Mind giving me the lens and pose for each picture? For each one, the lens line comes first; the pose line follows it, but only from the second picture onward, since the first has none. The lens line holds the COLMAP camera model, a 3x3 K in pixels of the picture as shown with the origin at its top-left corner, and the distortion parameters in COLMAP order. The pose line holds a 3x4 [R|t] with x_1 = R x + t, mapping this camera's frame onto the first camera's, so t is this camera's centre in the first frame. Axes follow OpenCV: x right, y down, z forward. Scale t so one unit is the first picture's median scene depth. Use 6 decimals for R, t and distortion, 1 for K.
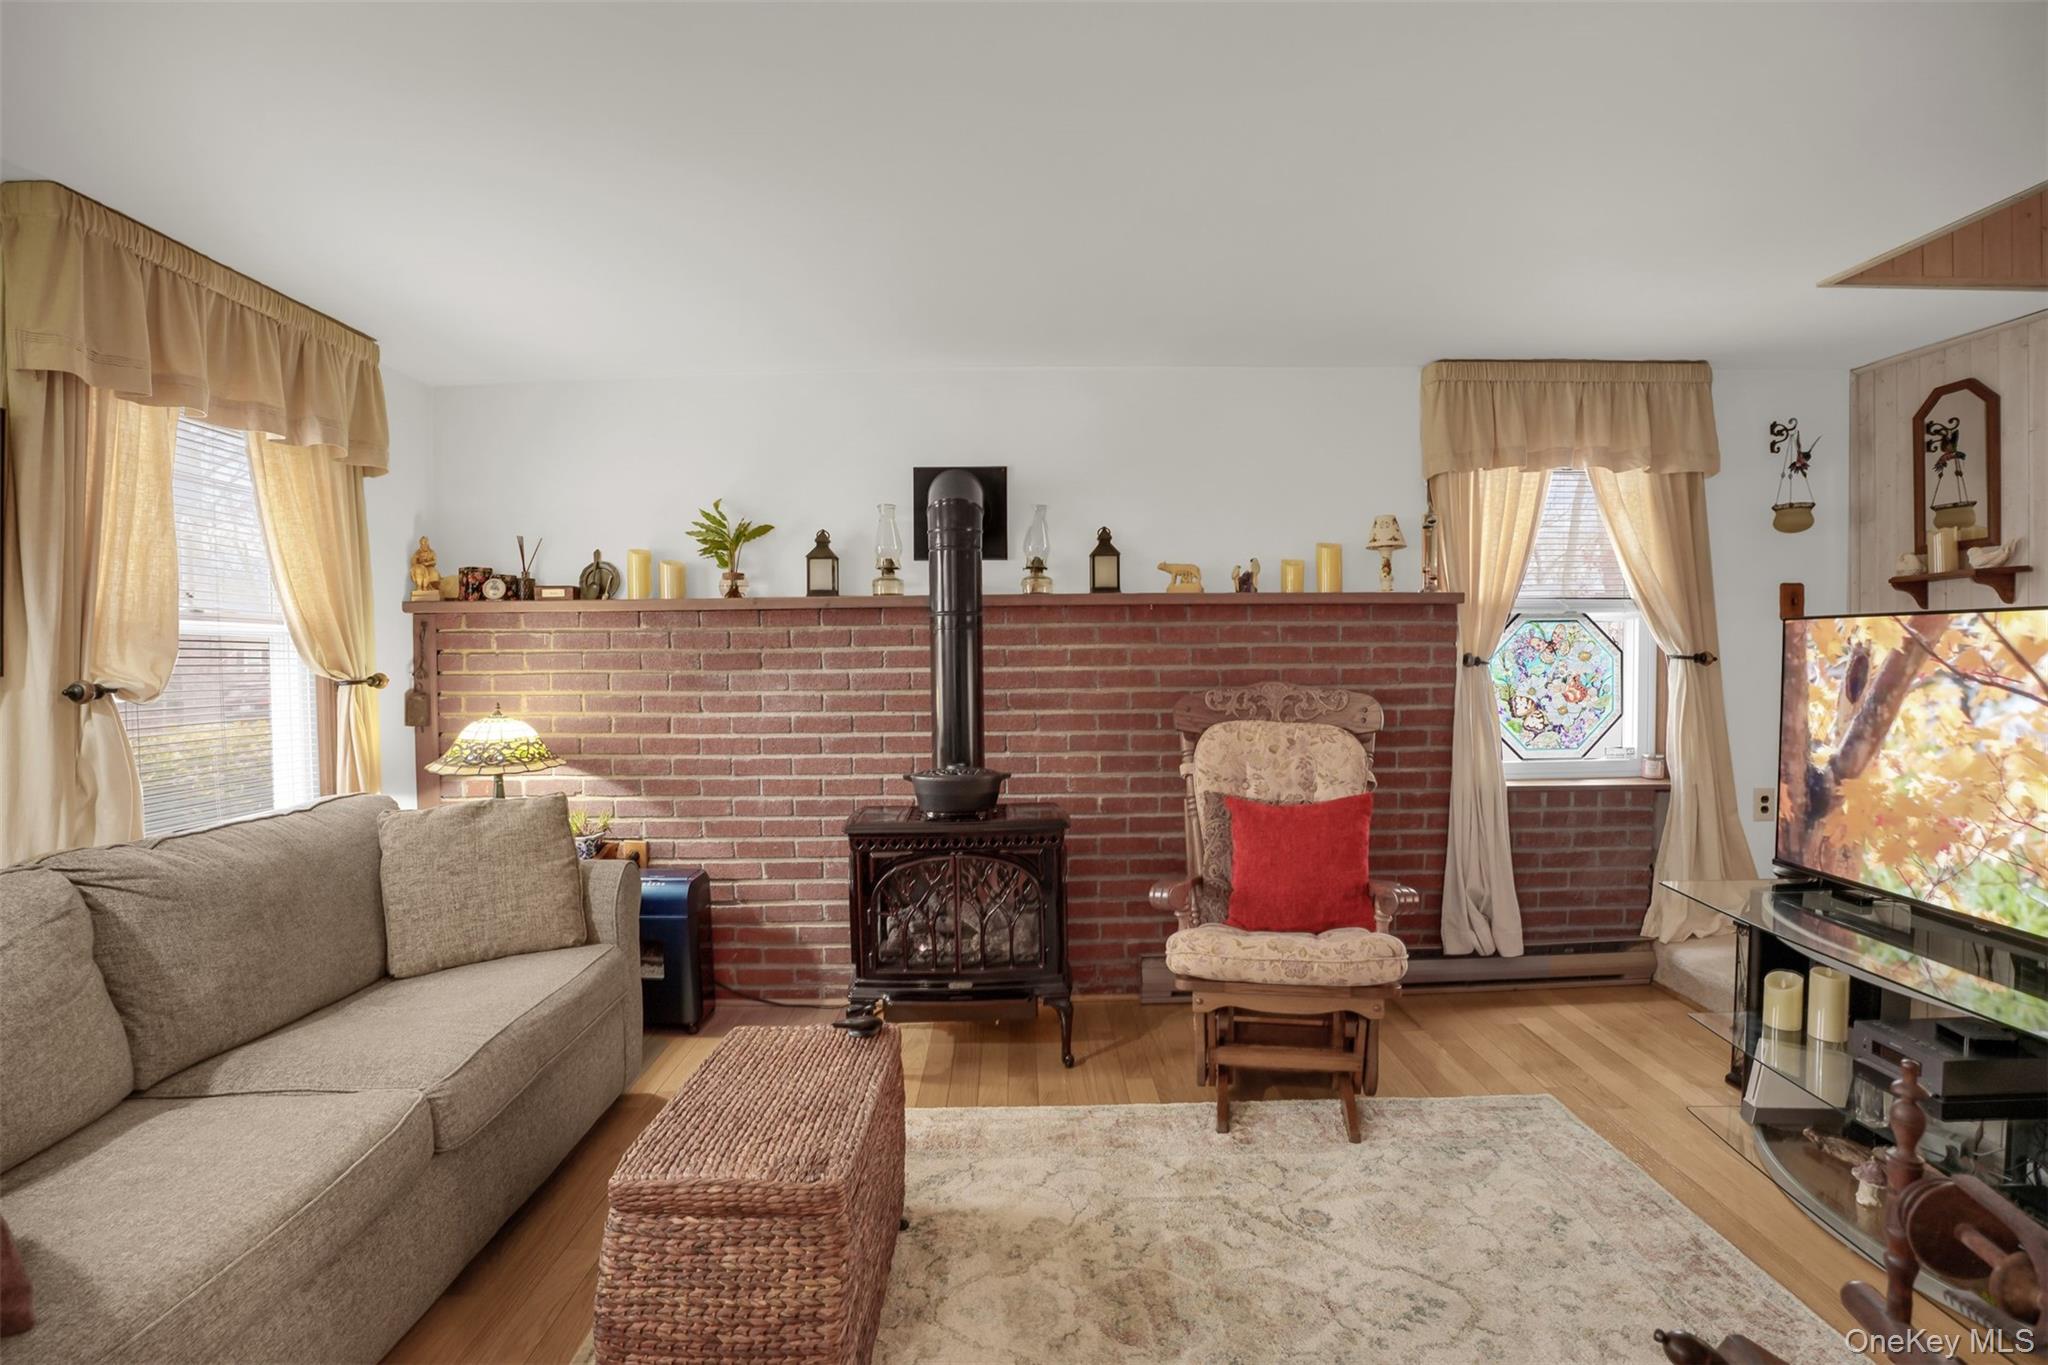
lens RADIAL K [[959.3, 0, 1036.0], [0, 959.3, 675.1], [0, 0, 1]] dist [-0.068444, 0.016277]
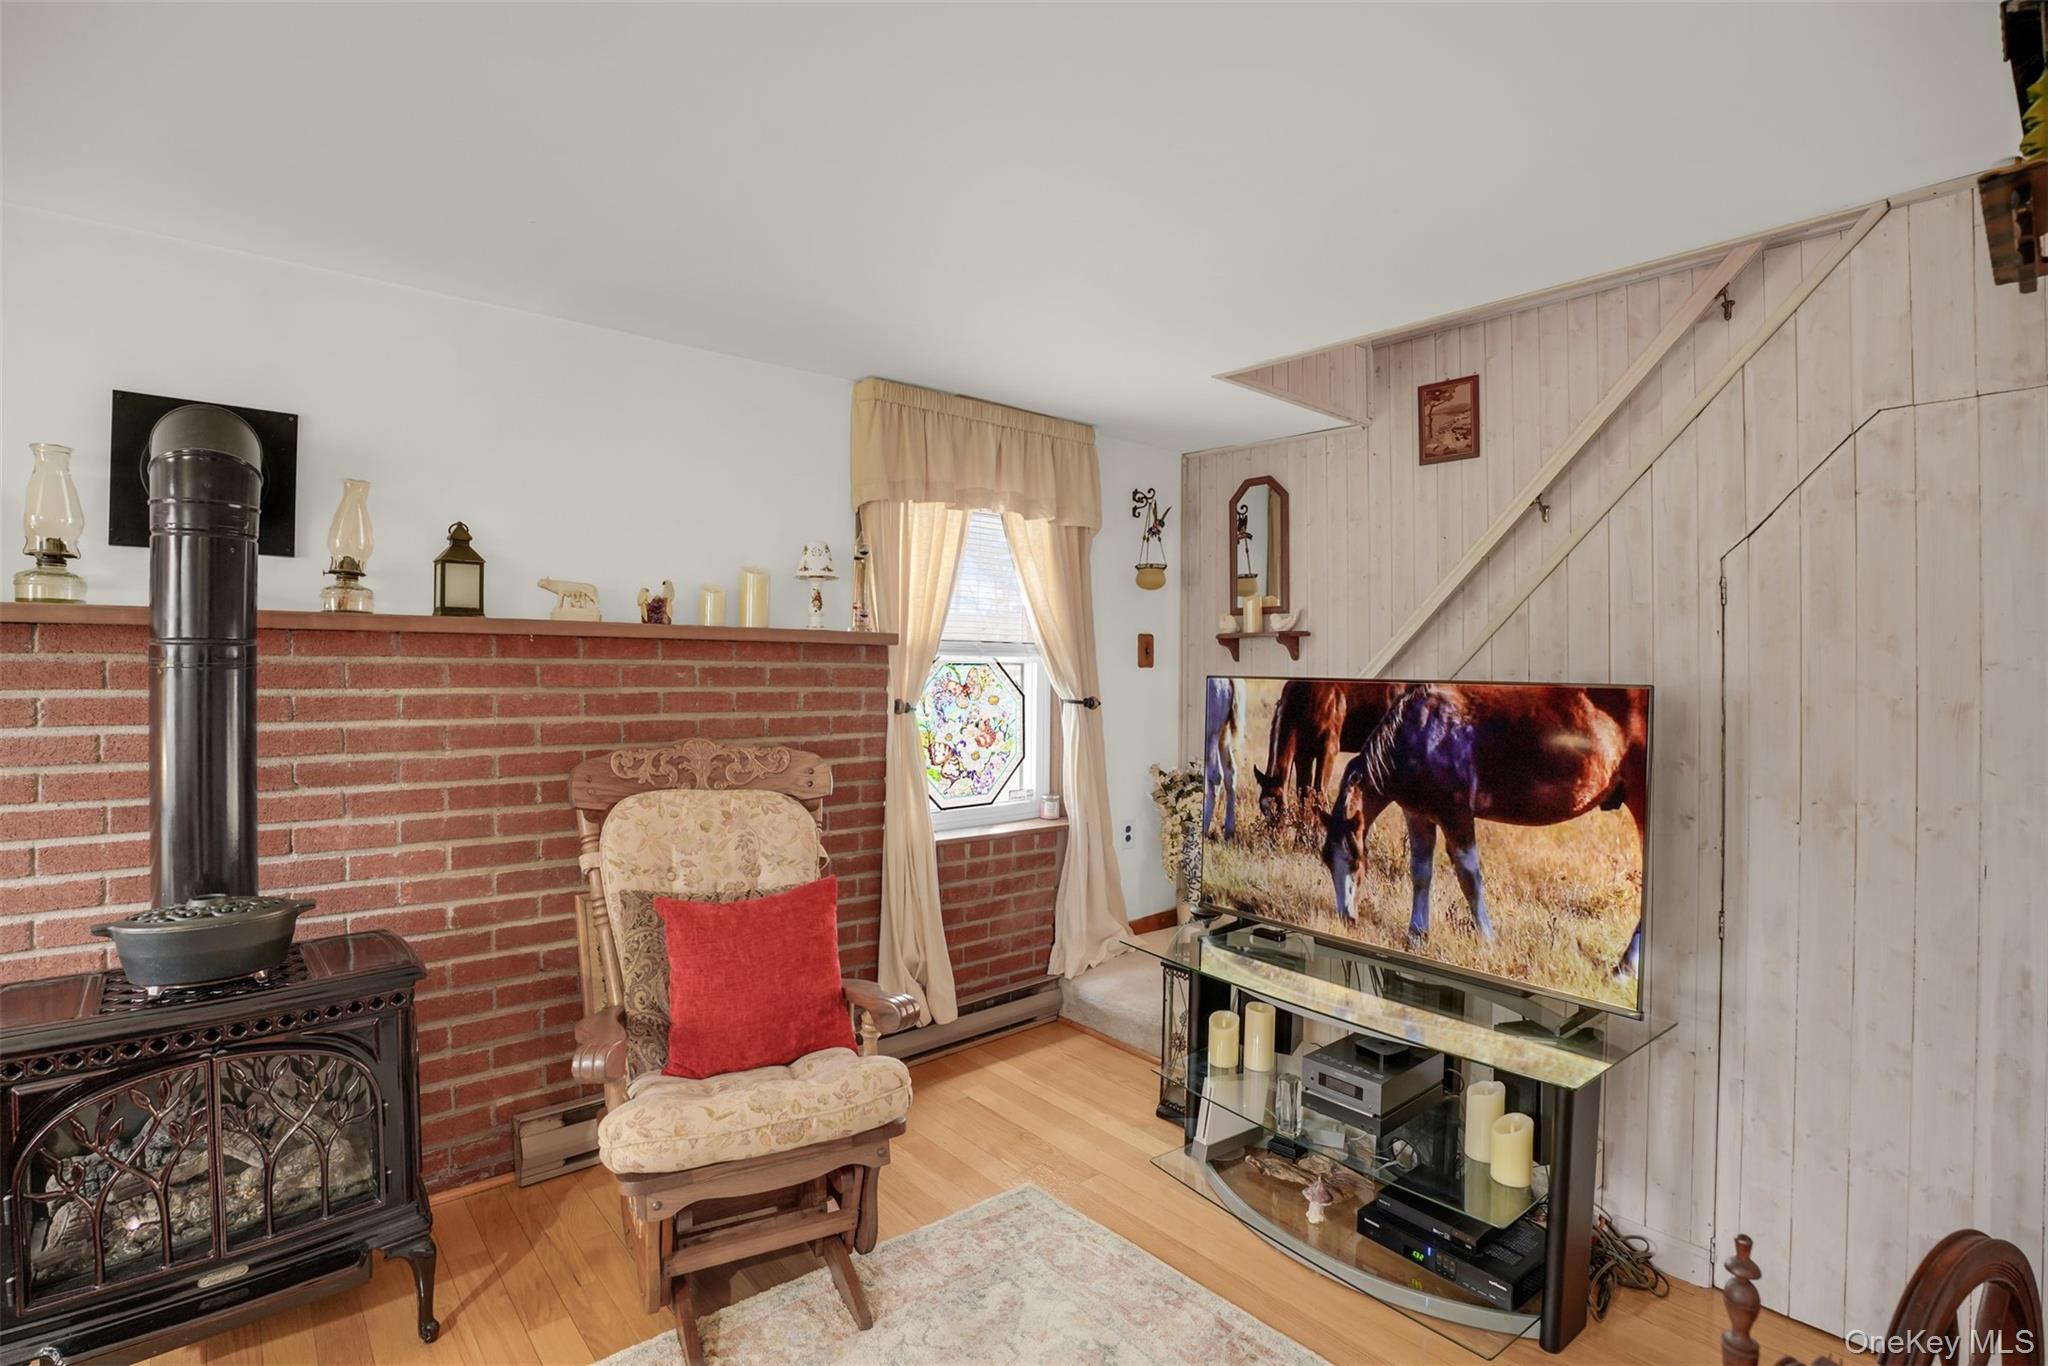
lens RADIAL K [[959.3, 0, 1008.2], [0, 959.3, 671.2], [0, 0, 1]] dist [-0.068444, 0.016277]
pose [[0.772105, 0.015193, 0.635314, -0.055046], [-0.004221, 0.999815, -0.018779, -0.033705], [-0.635481, 0.011818, 0.772026, 0.213133]]
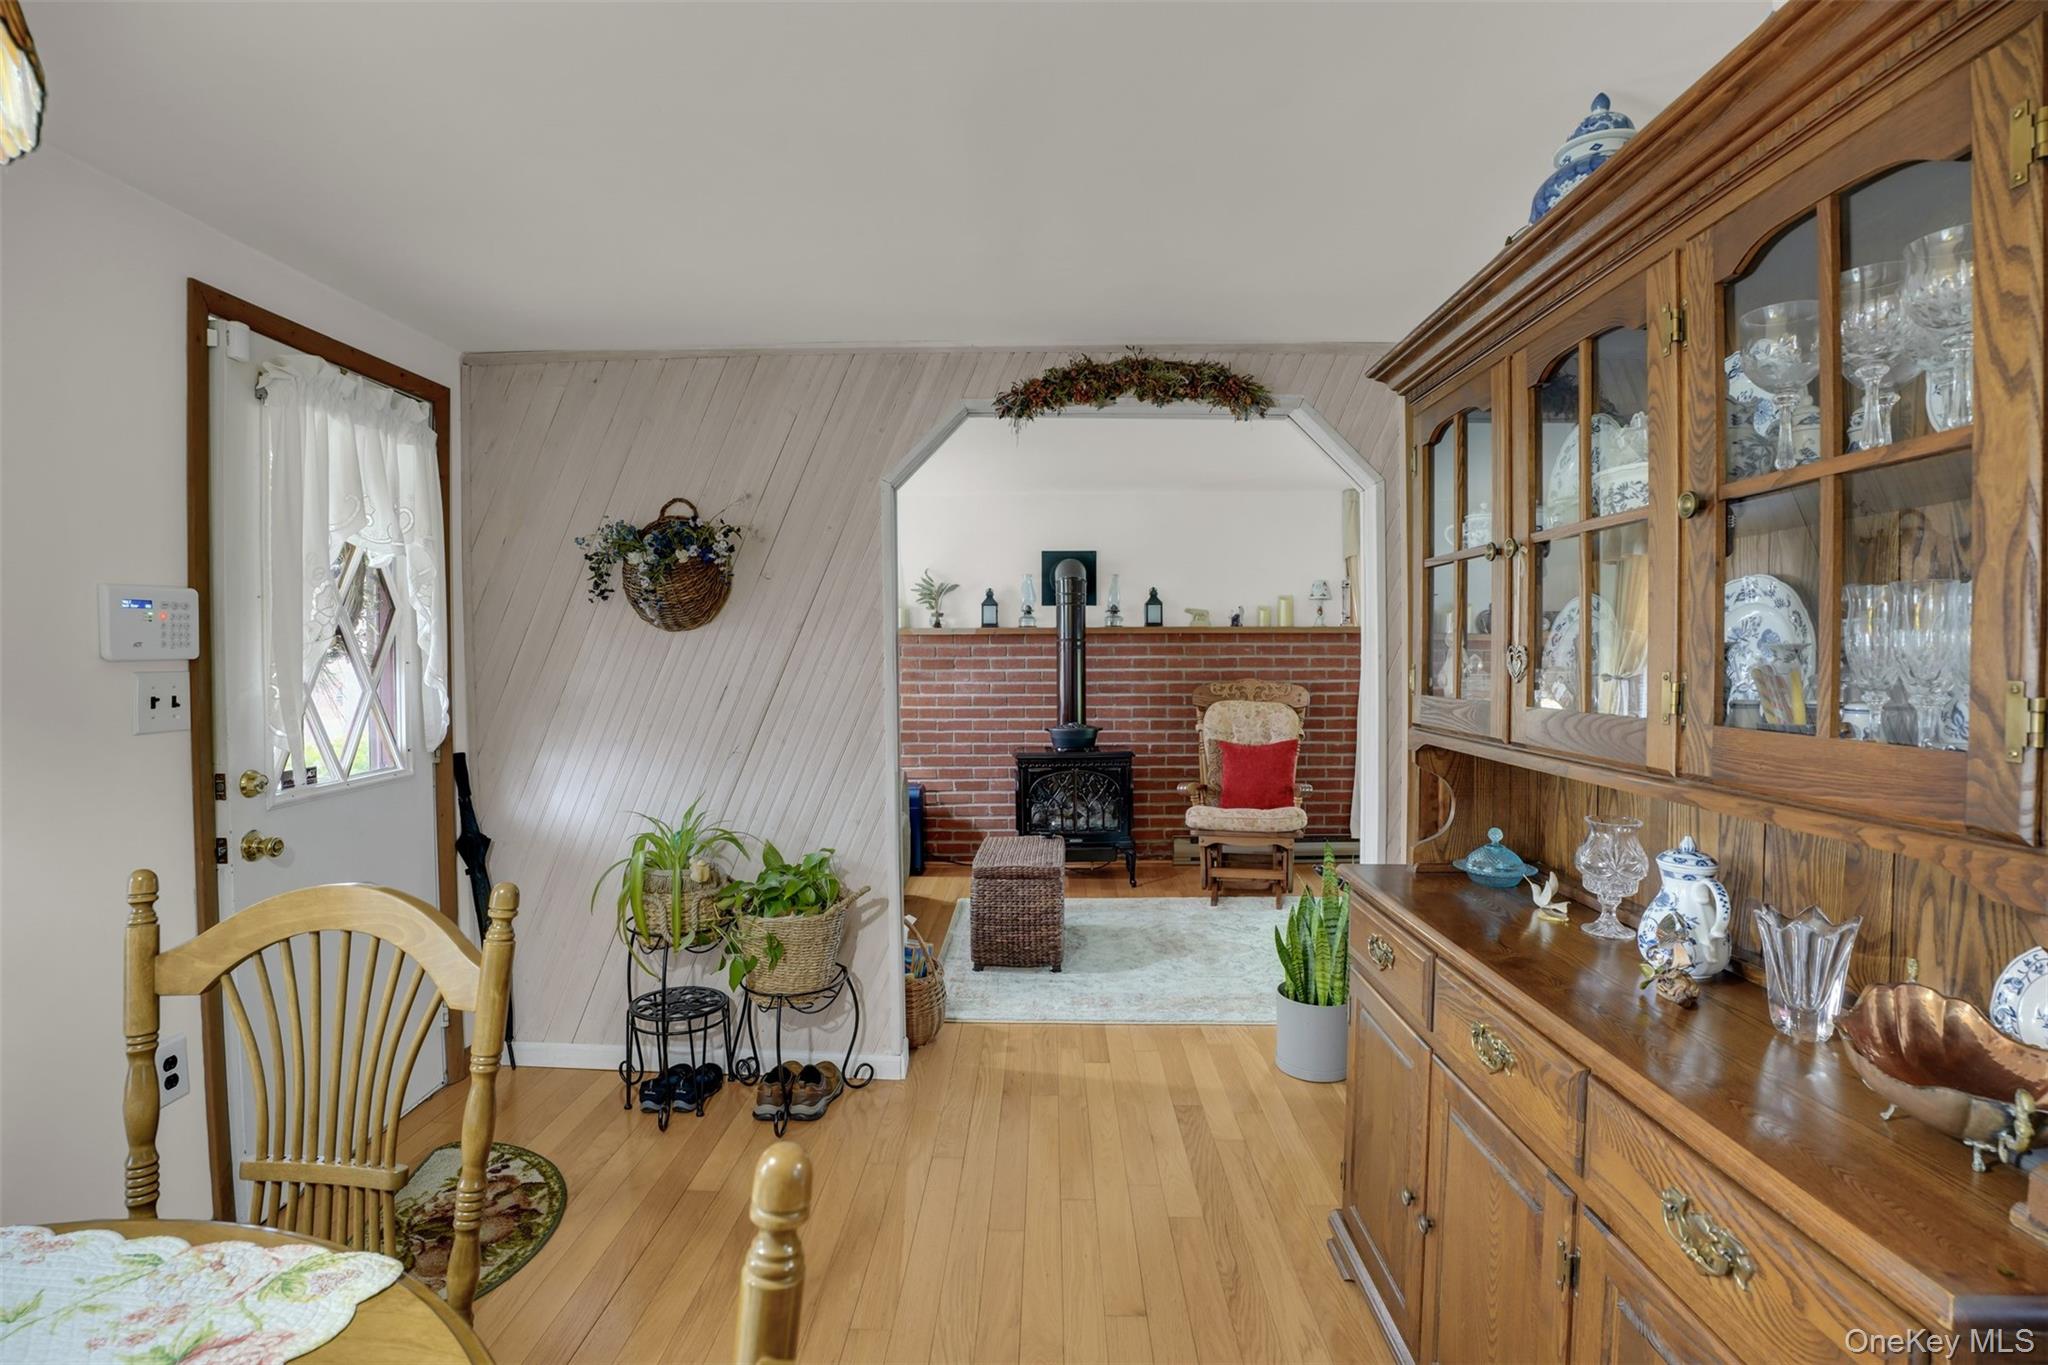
lens RADIAL K [[959.3, 0, 1038.5], [0, 959.3, 662.2], [0, 0, 1]] dist [-0.068444, 0.016277]
pose [[0.999375, 0.006056, -0.034829, -0.075119], [-0.006063, 0.999982, -0.000090, -0.019335], [0.034828, 0.000301, 0.999393, -0.737357]]
